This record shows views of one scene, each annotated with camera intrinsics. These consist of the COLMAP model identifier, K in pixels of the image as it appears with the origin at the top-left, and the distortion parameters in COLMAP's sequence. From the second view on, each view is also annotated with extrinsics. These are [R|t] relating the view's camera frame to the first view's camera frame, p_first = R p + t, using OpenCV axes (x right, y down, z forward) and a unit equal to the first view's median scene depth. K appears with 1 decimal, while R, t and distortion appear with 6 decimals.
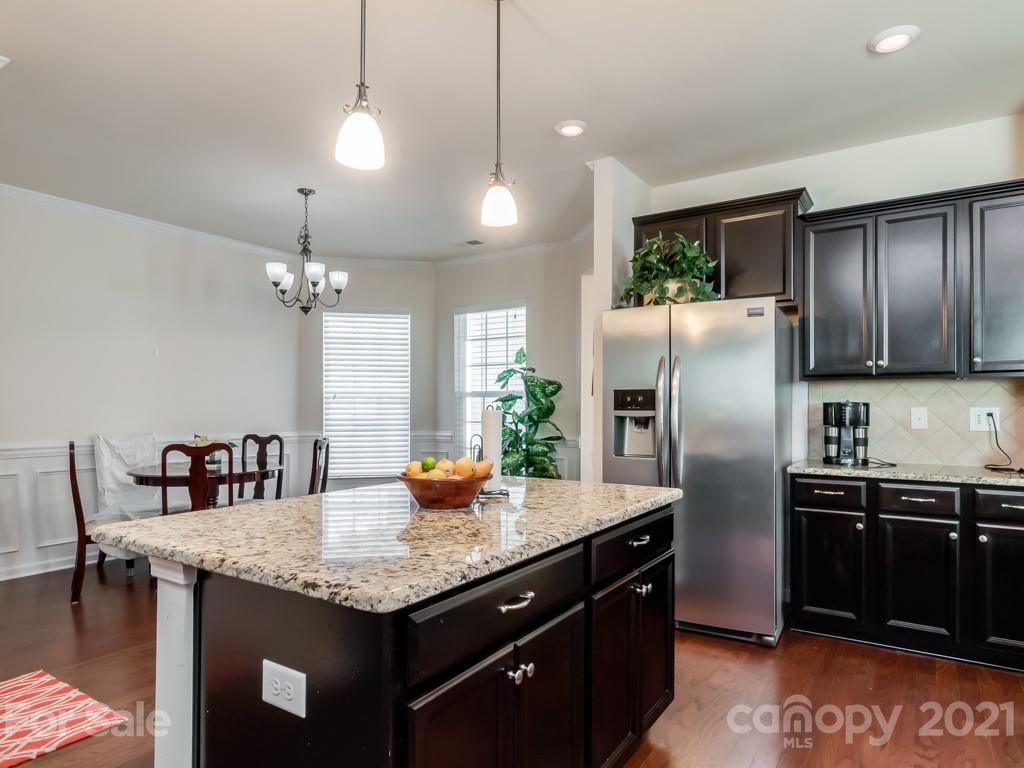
lens RADIAL K [[626.7, 0, 515.5], [0, 626.7, 393.2], [0, 0, 1]] dist [0.003021, 0.000254]
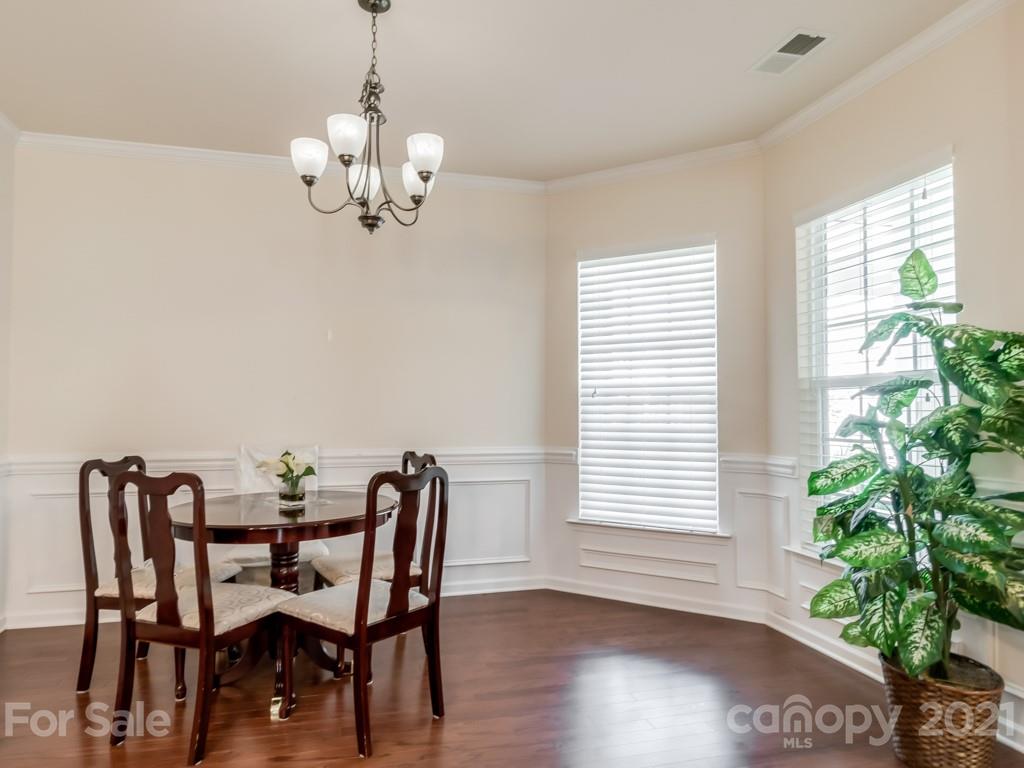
lens RADIAL K [[626.7, 0, 515.5], [0, 626.7, 393.2], [0, 0, 1]] dist [0.003021, 0.000254]
pose [[0.746656, -0.019597, -0.664922, 0.069764], [0.015161, 0.999808, -0.012441, 0.012475], [0.665038, -0.000792, 0.746809, 0.479314]]
